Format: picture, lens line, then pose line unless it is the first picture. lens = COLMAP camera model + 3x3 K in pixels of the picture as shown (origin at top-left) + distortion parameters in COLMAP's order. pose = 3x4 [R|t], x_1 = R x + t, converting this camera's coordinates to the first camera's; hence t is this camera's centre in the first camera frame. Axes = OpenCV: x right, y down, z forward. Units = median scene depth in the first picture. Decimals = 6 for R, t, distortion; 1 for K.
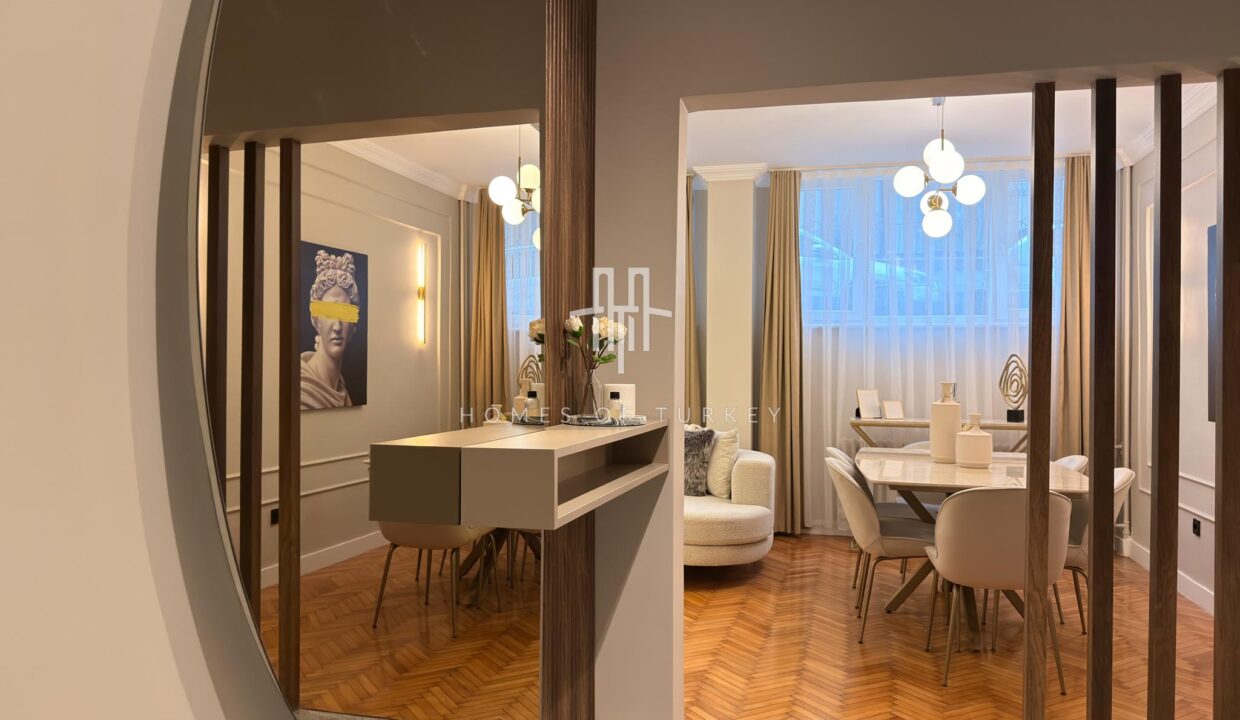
lens RADIAL K [[875.1, 0, 613.0], [0, 875.1, 366.4], [0, 0, 1]] dist [0.072936, -0.105803]
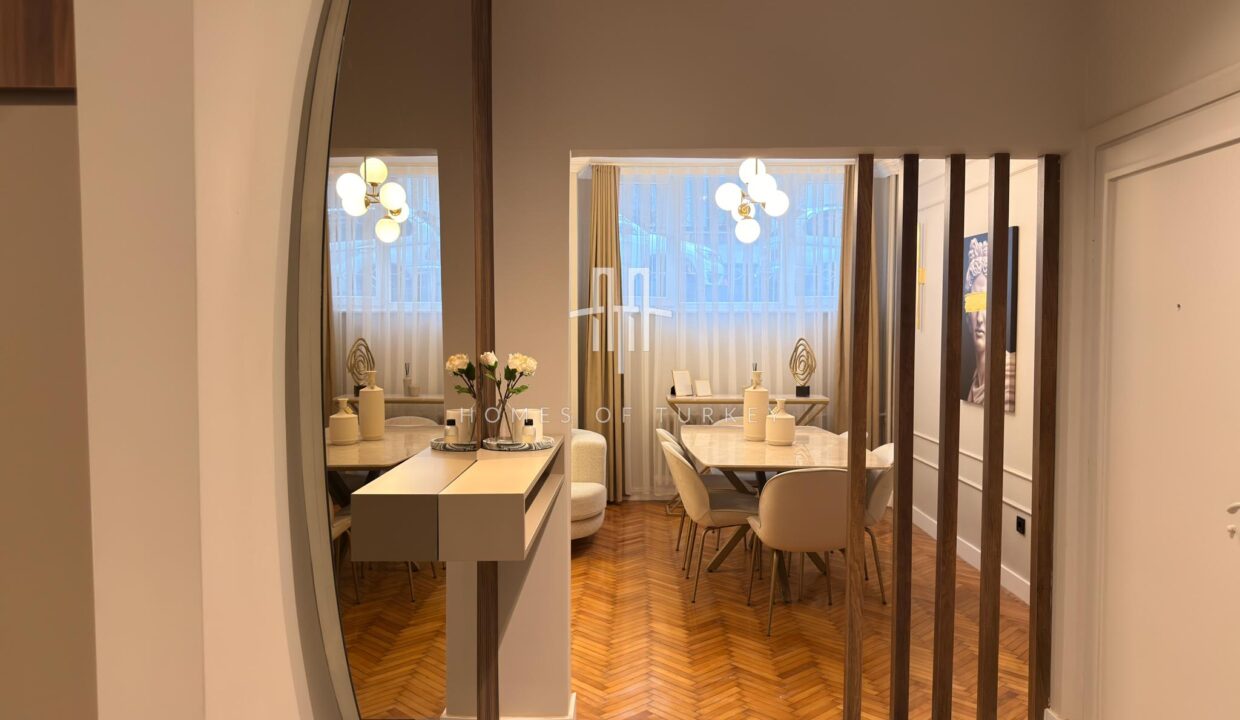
lens RADIAL K [[875.1, 0, 619.5], [0, 875.1, 362.3], [0, 0, 1]] dist [0.072936, -0.105803]
pose [[0.967209, -0.016943, 0.253417, -0.092711], [0.004362, 0.998733, 0.050128, -0.054936], [-0.253945, -0.047379, 0.966057, -0.067473]]
